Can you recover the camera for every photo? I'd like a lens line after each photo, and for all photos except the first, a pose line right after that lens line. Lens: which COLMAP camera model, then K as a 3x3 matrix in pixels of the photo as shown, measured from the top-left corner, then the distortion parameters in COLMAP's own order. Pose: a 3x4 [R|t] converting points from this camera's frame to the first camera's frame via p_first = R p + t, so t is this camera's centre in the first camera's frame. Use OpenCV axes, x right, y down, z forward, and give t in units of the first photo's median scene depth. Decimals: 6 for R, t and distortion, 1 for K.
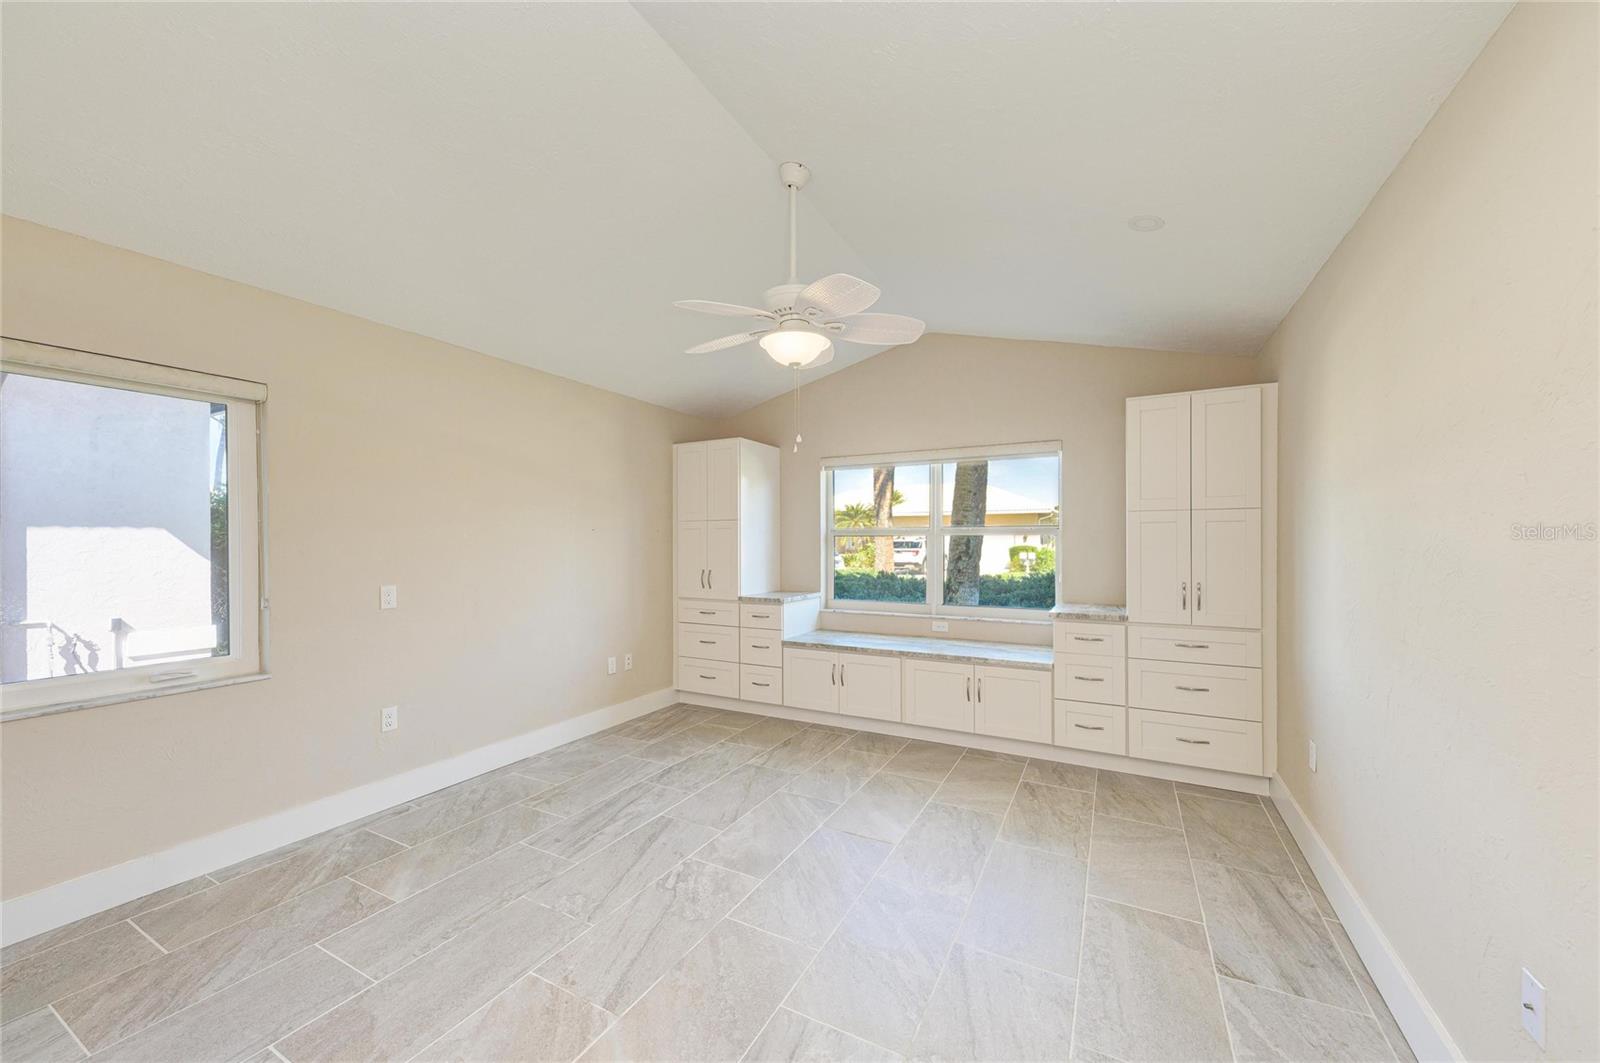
lens RADIAL K [[585.1, 0, 807.7], [0, 585.1, 540.2], [0, 0, 1]] dist [0.018654, -0.005829]
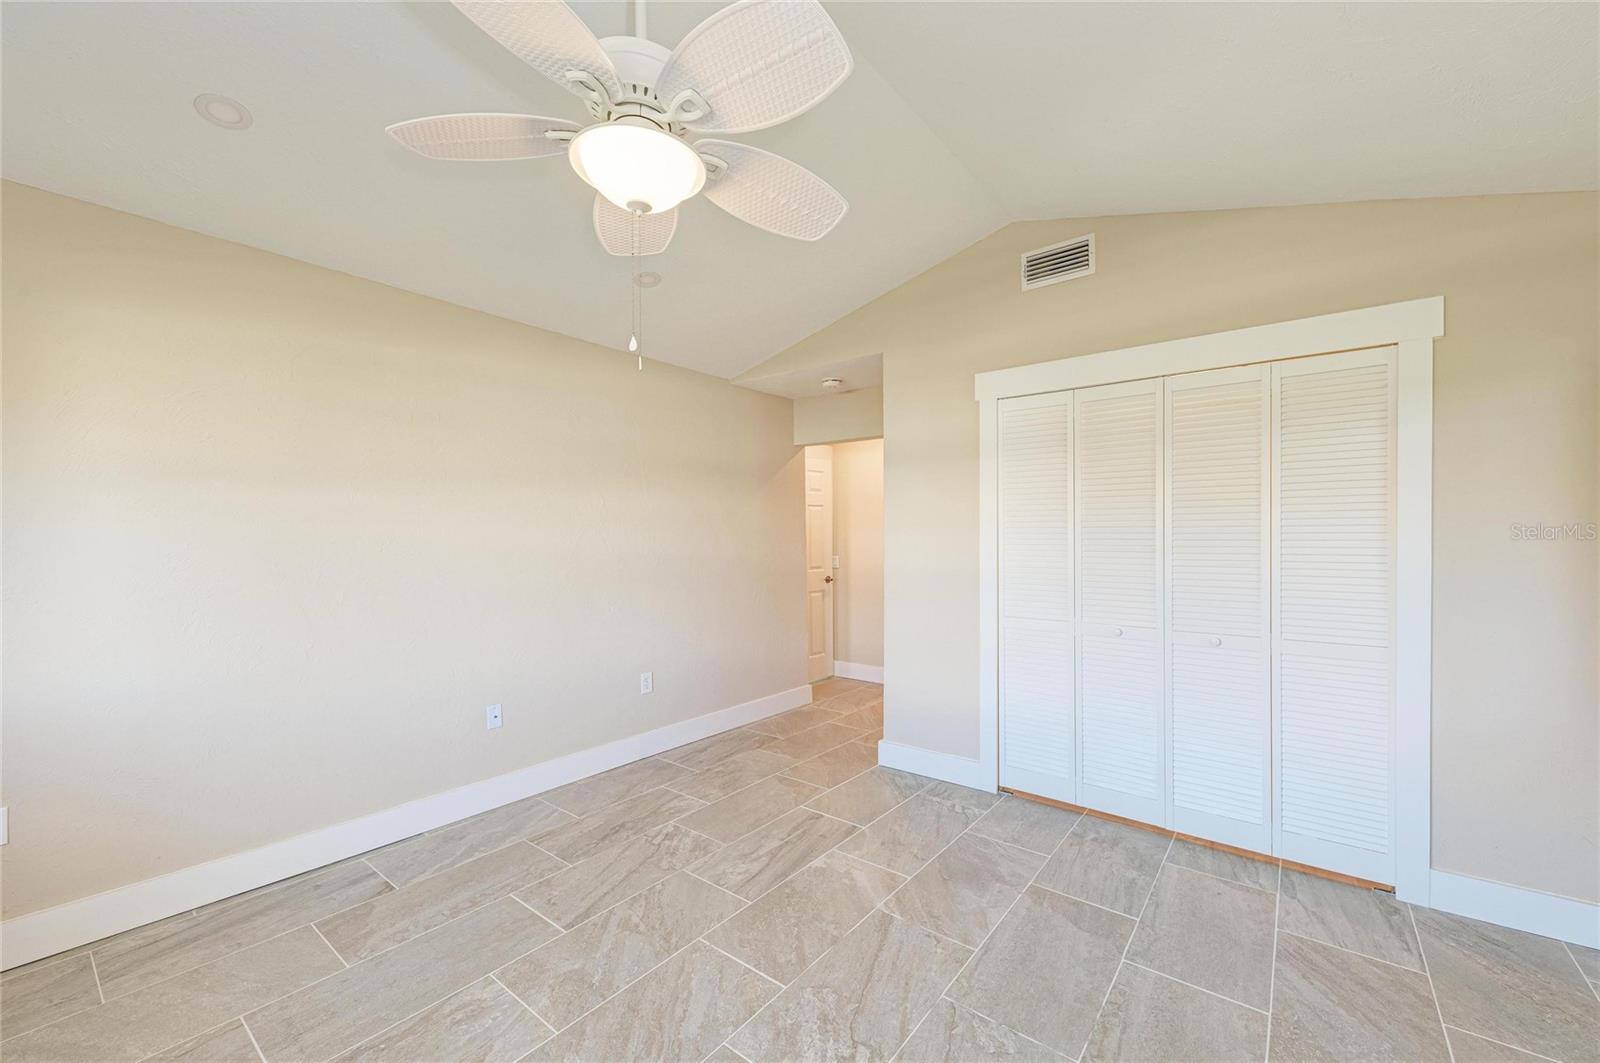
lens RADIAL K [[626.8, 0, 801.1], [0, 626.8, 544.6], [0, 0, 1]] dist [0.006681, -0.000439]
pose [[-0.981898, 0.000593, 0.189408, -0.365640], [0.002512, 0.999948, 0.009892, 0.010064], [-0.189392, 0.010188, -0.981849, 2.067386]]
